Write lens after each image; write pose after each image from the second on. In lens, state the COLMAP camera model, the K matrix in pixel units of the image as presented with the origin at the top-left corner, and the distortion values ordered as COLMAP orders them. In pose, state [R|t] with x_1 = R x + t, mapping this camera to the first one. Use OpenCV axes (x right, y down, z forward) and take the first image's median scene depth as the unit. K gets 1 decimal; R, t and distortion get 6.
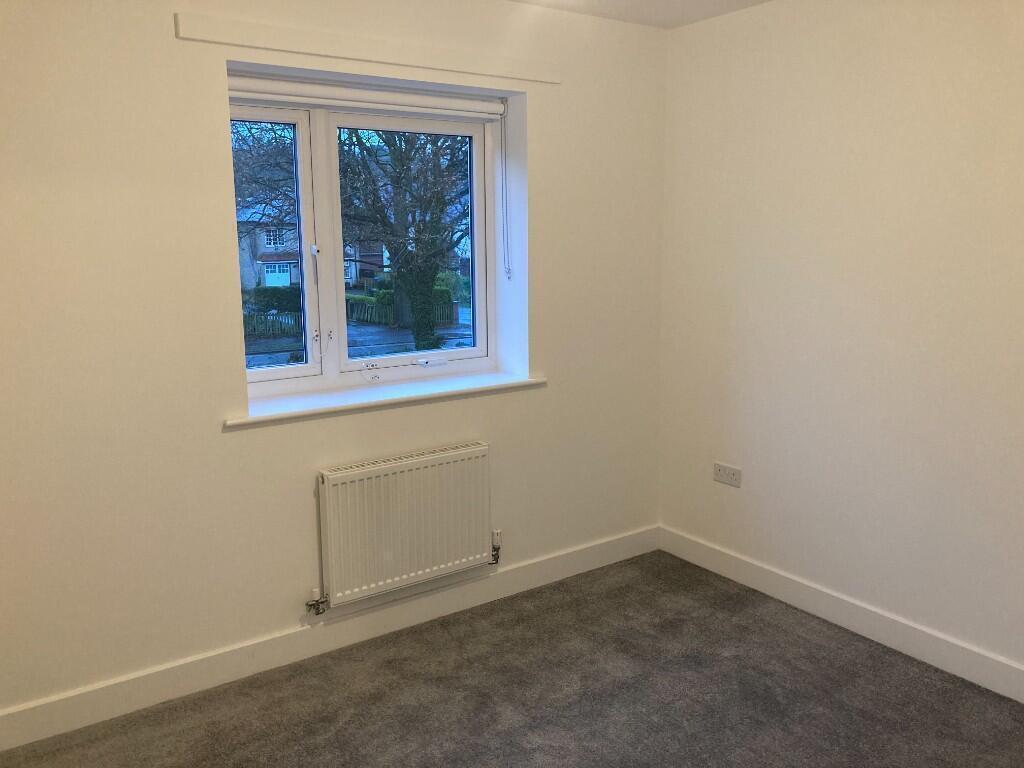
lens RADIAL K [[696.1, 0, 511.9], [0, 696.1, 344.2], [0, 0, 1]] dist [0.004332, 0.002394]
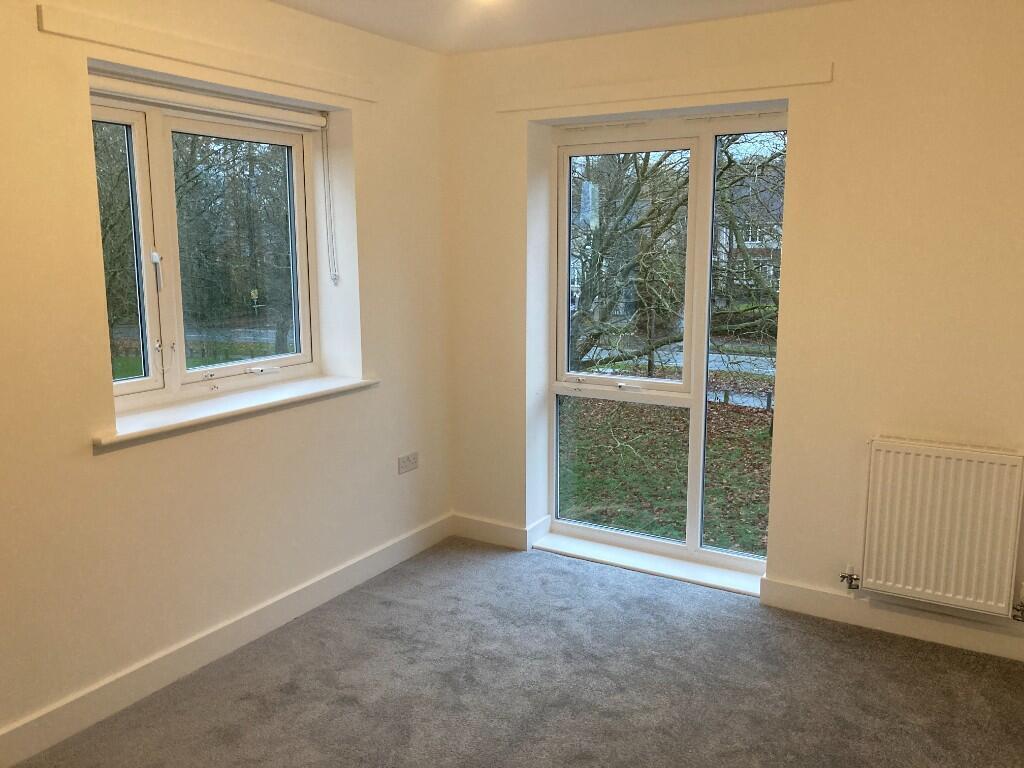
lens RADIAL K [[827.6, 0, 512.0], [0, 827.6, 384.0], [0, 0, 1]] dist [-0.005296, -0.008395]
pose [[0.874125, -0.073071, 0.480172, -0.394590], [0.068593, 0.997282, 0.026895, 0.040184], [-0.480833, 0.009427, 0.876762, -0.221228]]
